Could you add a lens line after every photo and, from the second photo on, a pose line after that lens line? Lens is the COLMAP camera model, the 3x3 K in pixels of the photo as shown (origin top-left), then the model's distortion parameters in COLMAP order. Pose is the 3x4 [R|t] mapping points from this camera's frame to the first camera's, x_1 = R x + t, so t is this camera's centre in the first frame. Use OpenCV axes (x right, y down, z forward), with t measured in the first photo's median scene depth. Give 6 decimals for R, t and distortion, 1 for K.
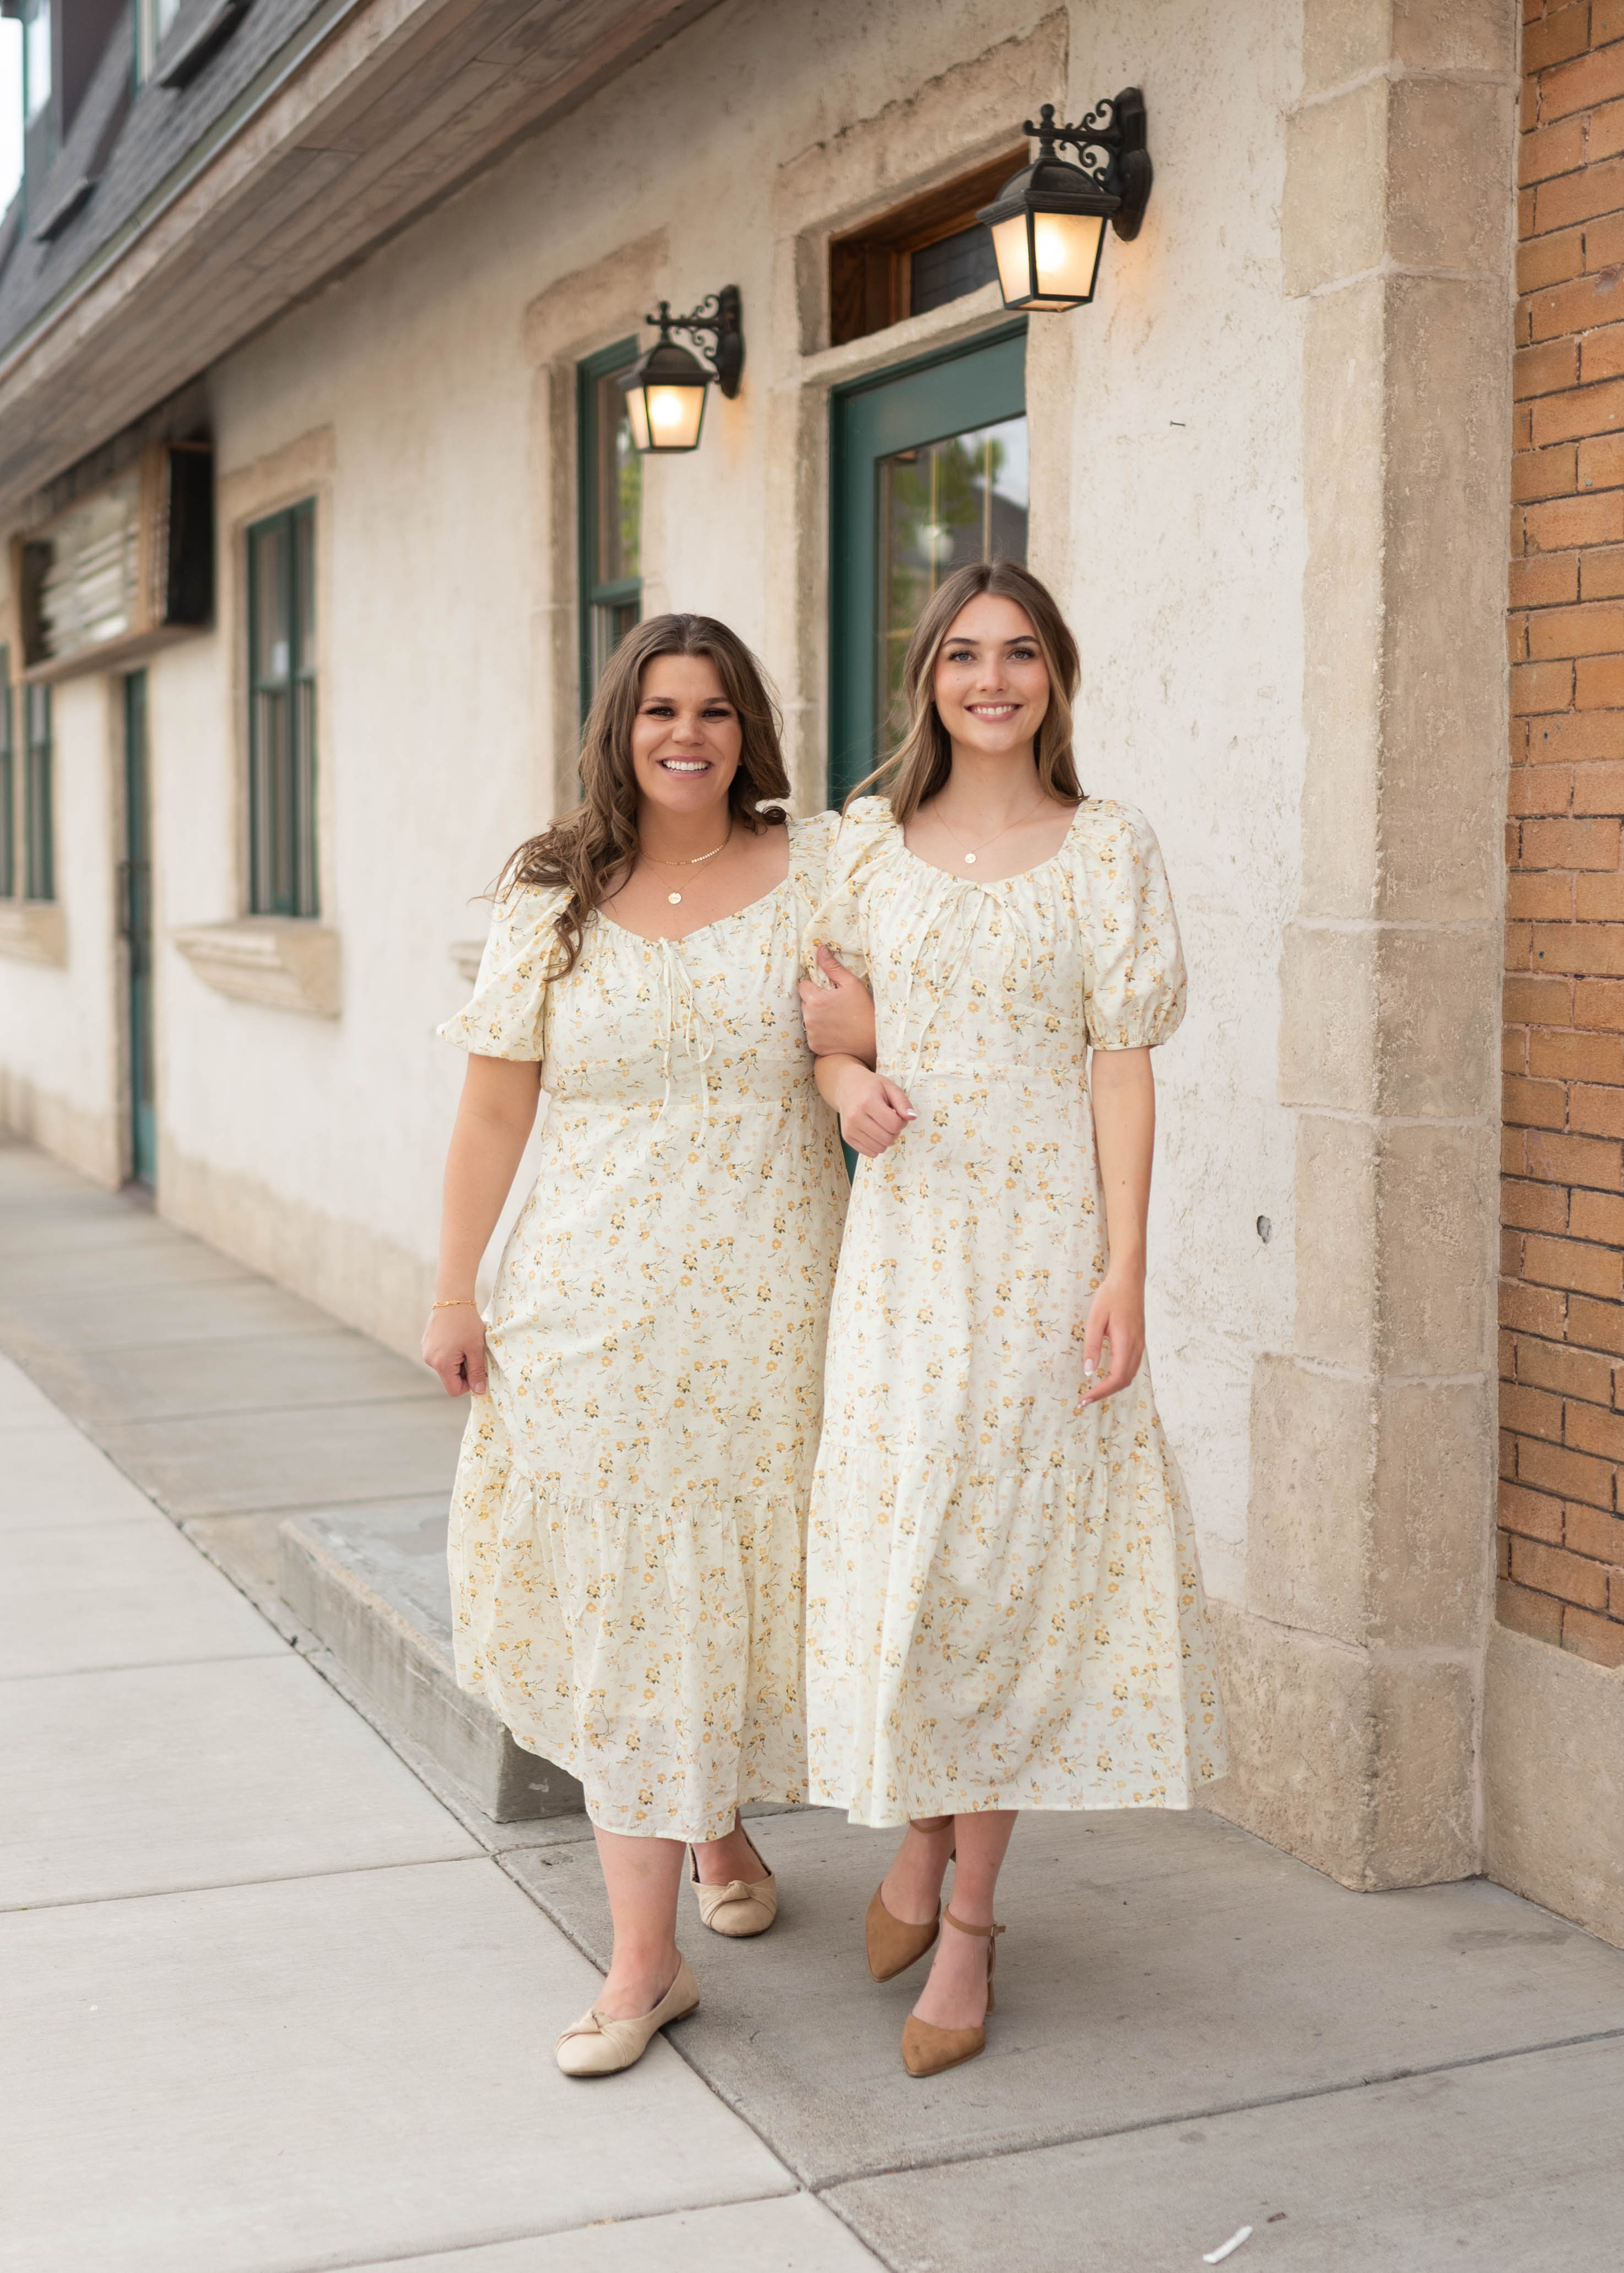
lens RADIAL K [[2883.3, 0, 747.6], [0, 2883.3, 1105.8], [0, 0, 1]] dist [-0.003227, -0.011393]
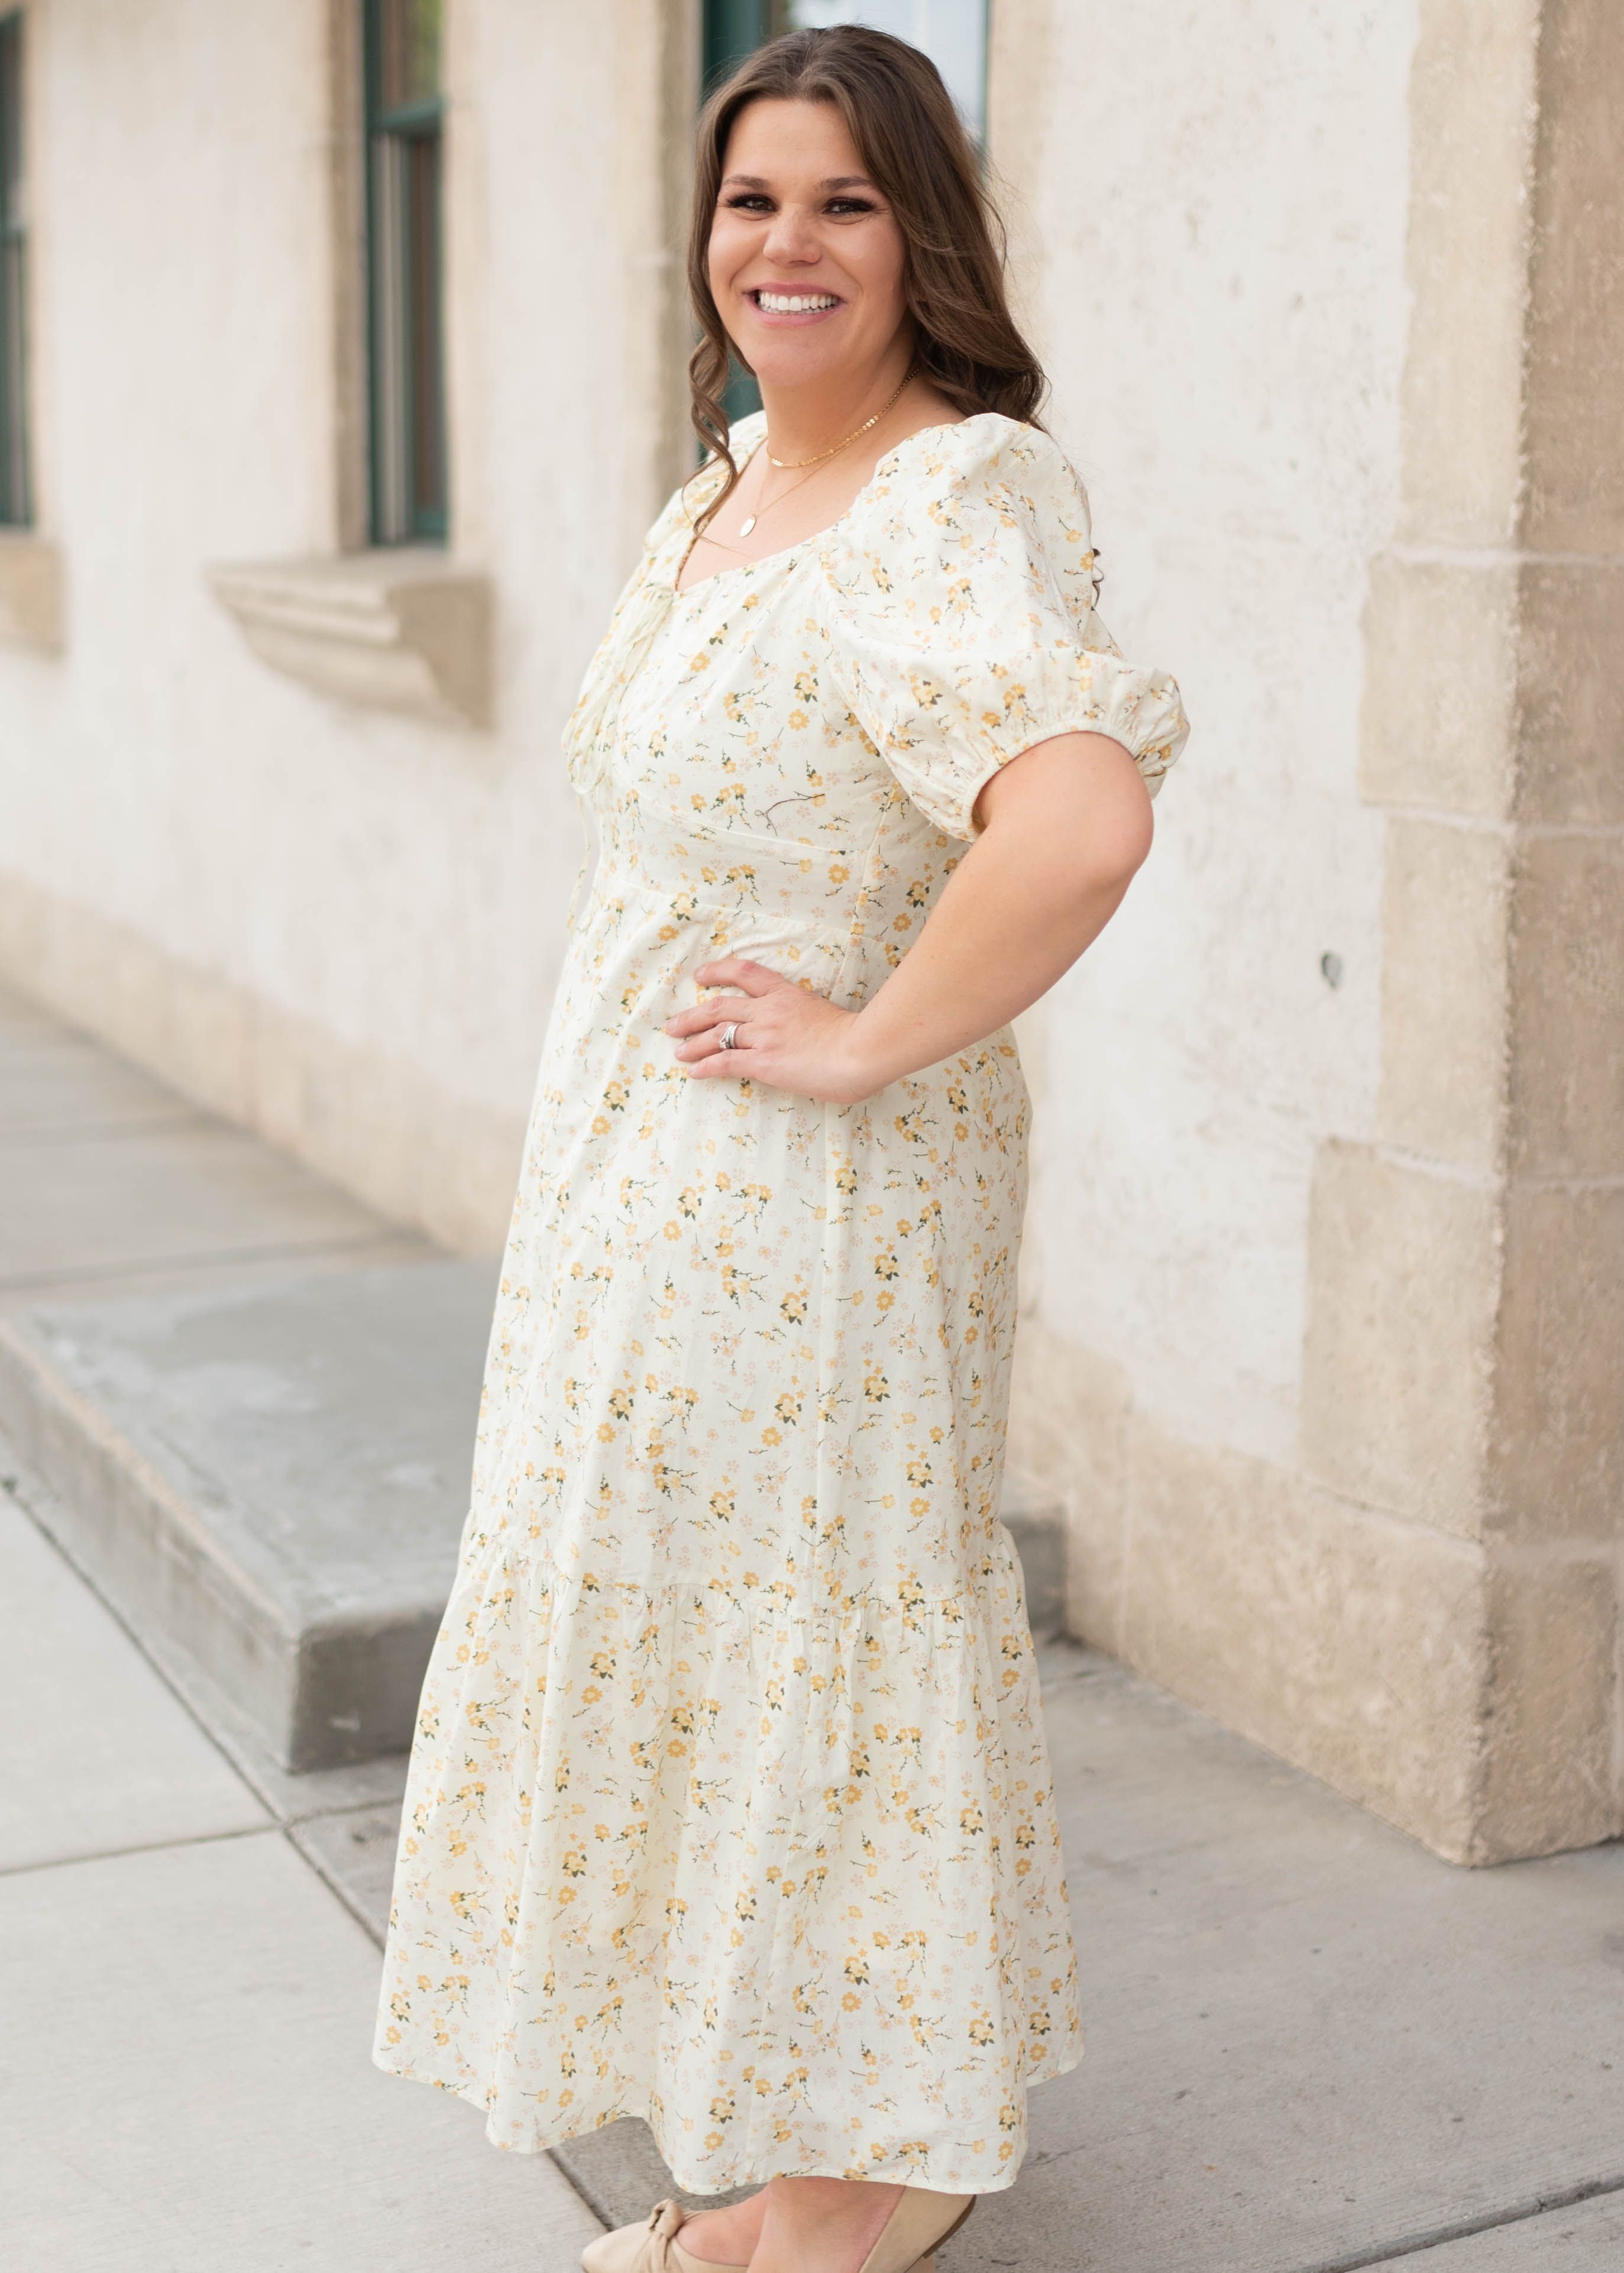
lens RADIAL K [[3153.3, 0, 744.2], [0, 3153.3, 933.7], [0, 0, 1]] dist [-0.009905, 0.020786]
pose [[0.997537, -0.003973, 0.070031, -0.028551], [-0.000474, 0.997990, 0.063368, -0.018451], [-0.070142, -0.063245, 0.995530, 0.220547]]
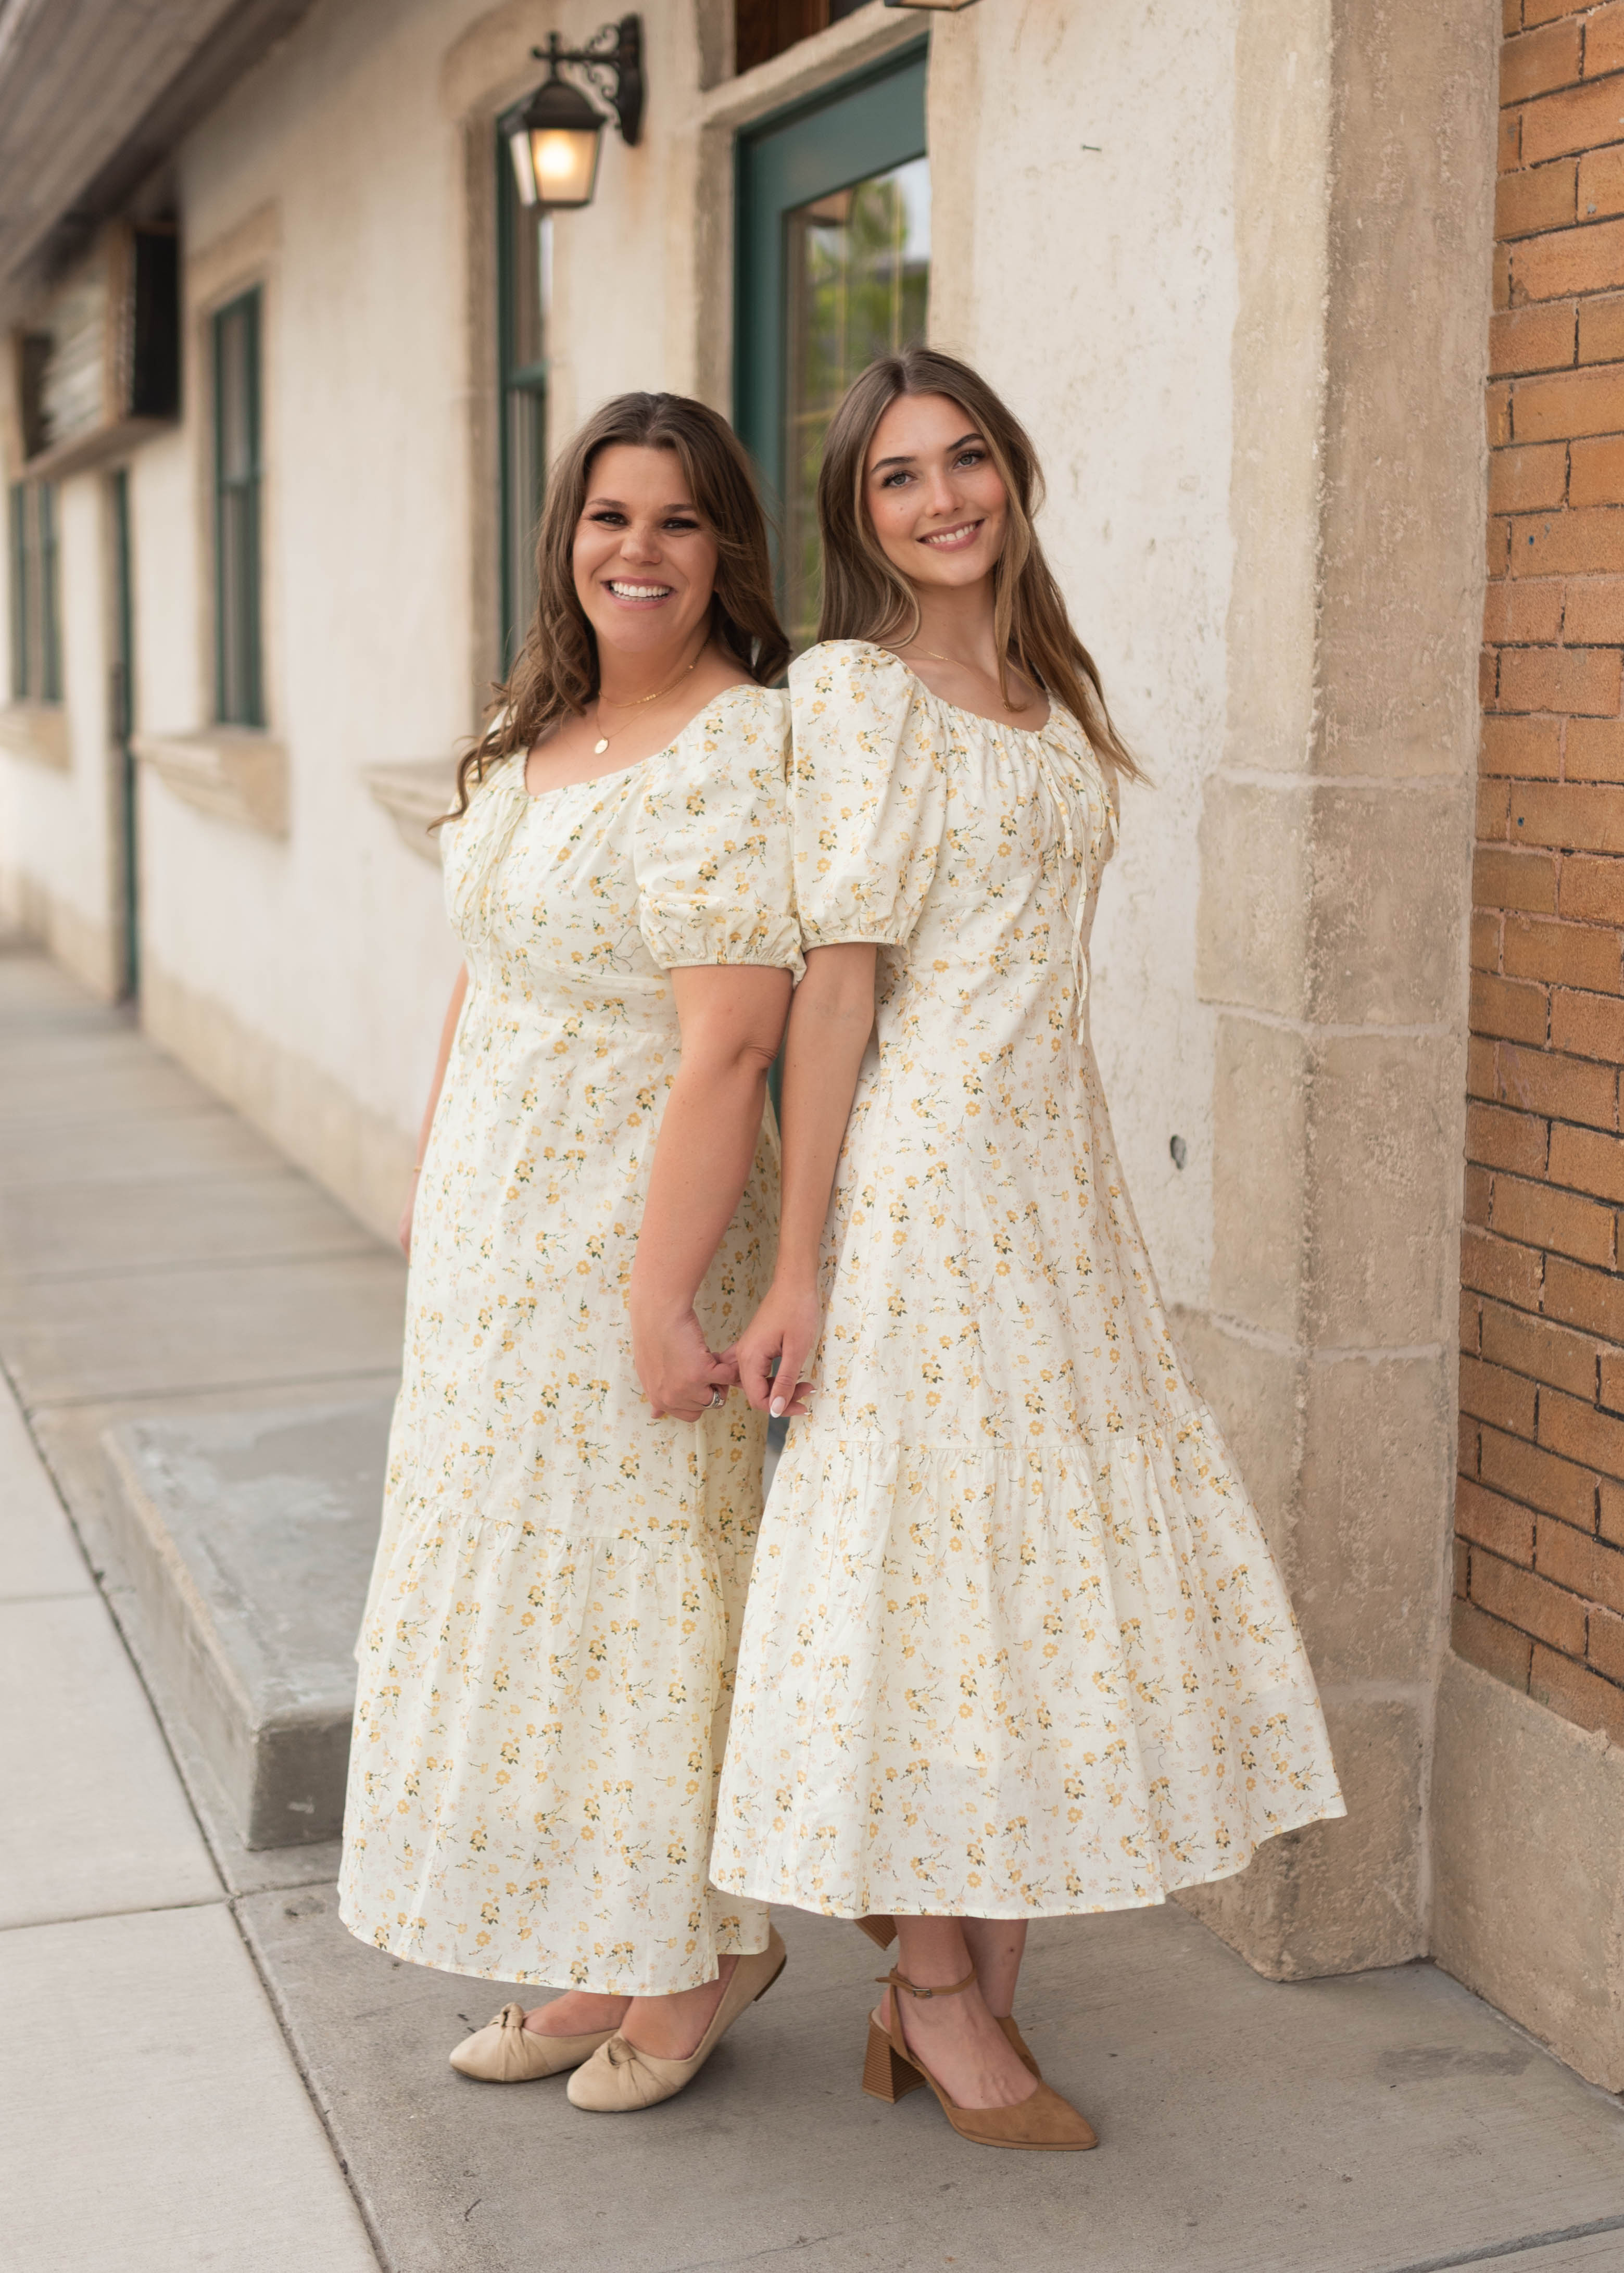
lens RADIAL K [[2775.3, 0, 789.2], [0, 2775.3, 1020.6], [0, 0, 1]] dist [-0.010317, 0.024712]
pose [[0.999865, 0.009040, -0.013750, 0.084648], [-0.008432, 0.999009, 0.043698, -0.028714], [0.014131, -0.043576, 0.998950, 0.233869]]
